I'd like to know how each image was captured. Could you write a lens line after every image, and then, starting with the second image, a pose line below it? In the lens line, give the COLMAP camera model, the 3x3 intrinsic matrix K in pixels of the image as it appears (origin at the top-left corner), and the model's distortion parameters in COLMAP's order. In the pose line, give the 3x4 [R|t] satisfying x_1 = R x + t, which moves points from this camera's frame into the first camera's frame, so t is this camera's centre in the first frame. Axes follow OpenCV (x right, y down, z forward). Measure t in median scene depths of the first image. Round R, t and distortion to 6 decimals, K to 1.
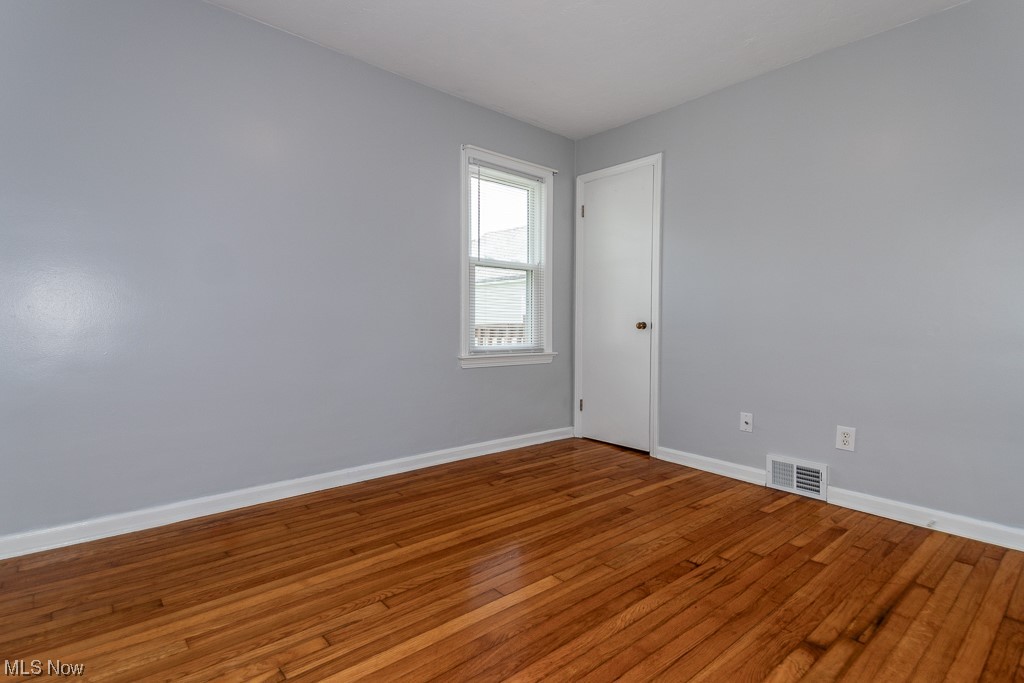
lens RADIAL K [[496.4, 0, 511.4], [0, 496.4, 324.2], [0, 0, 1]] dist [0.036479, -0.018599]
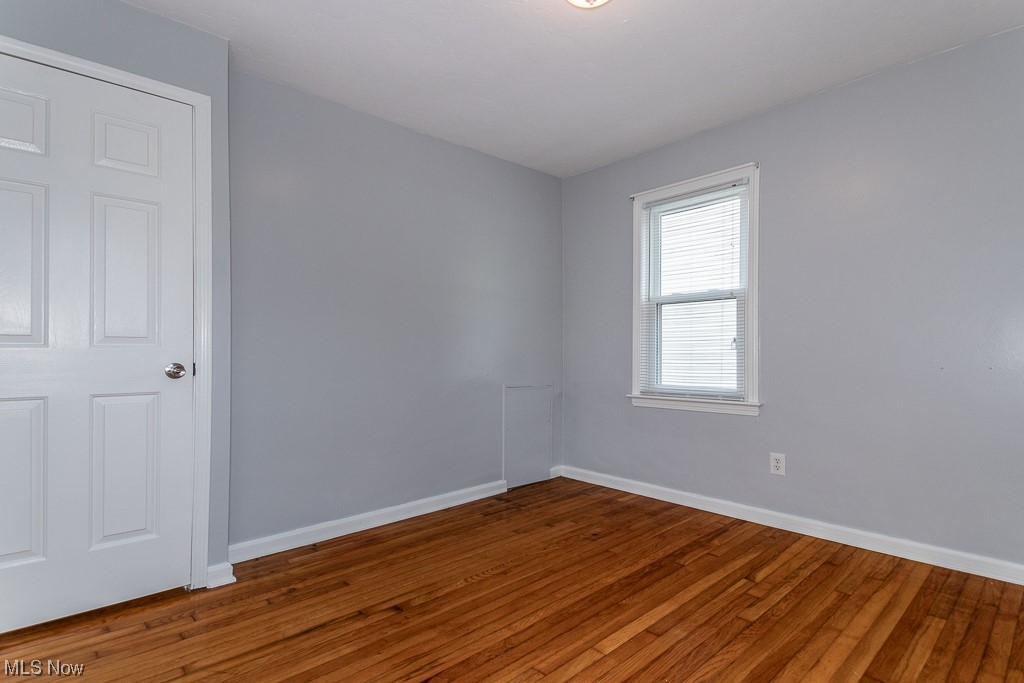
lens RADIAL K [[496.4, 0, 511.4], [0, 496.4, 324.2], [0, 0, 1]] dist [0.036479, -0.018599]
pose [[-0.999460, -0.011497, -0.030771, 0.246865], [-0.009889, 0.998602, -0.051923, -0.035406], [0.031325, -0.051591, -0.998177, 1.673514]]
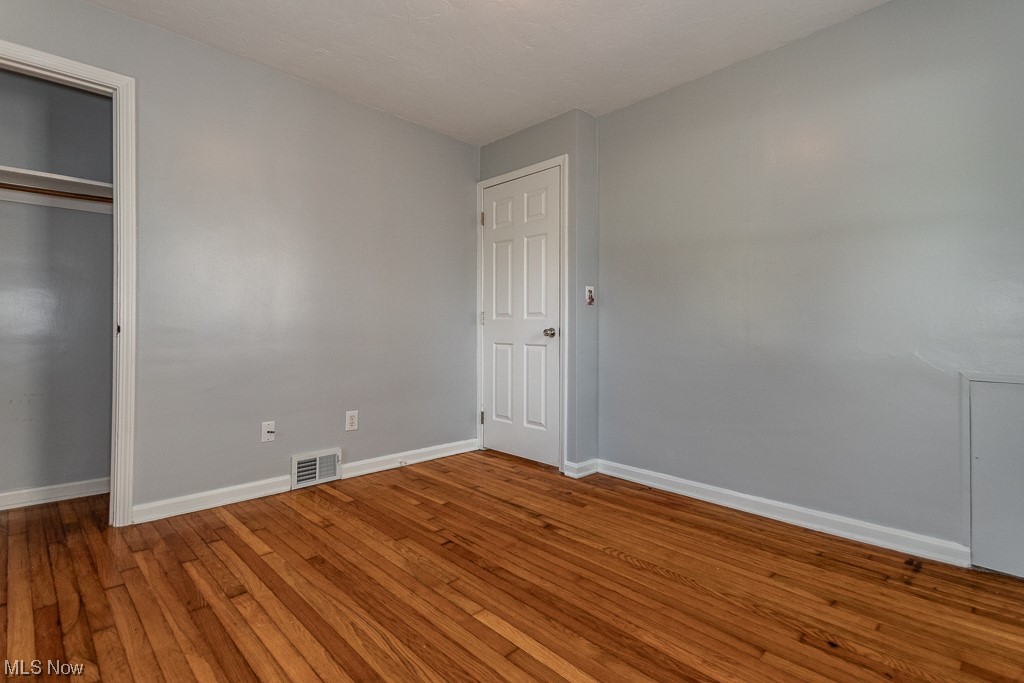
lens RADIAL K [[496.4, 0, 511.4], [0, 496.4, 324.2], [0, 0, 1]] dist [0.036479, -0.018599]
pose [[-0.063938, -0.006110, 0.997935, -0.704155], [-0.002771, 0.999978, 0.005945, -0.018913], [-0.997950, -0.002385, -0.063954, 0.860408]]
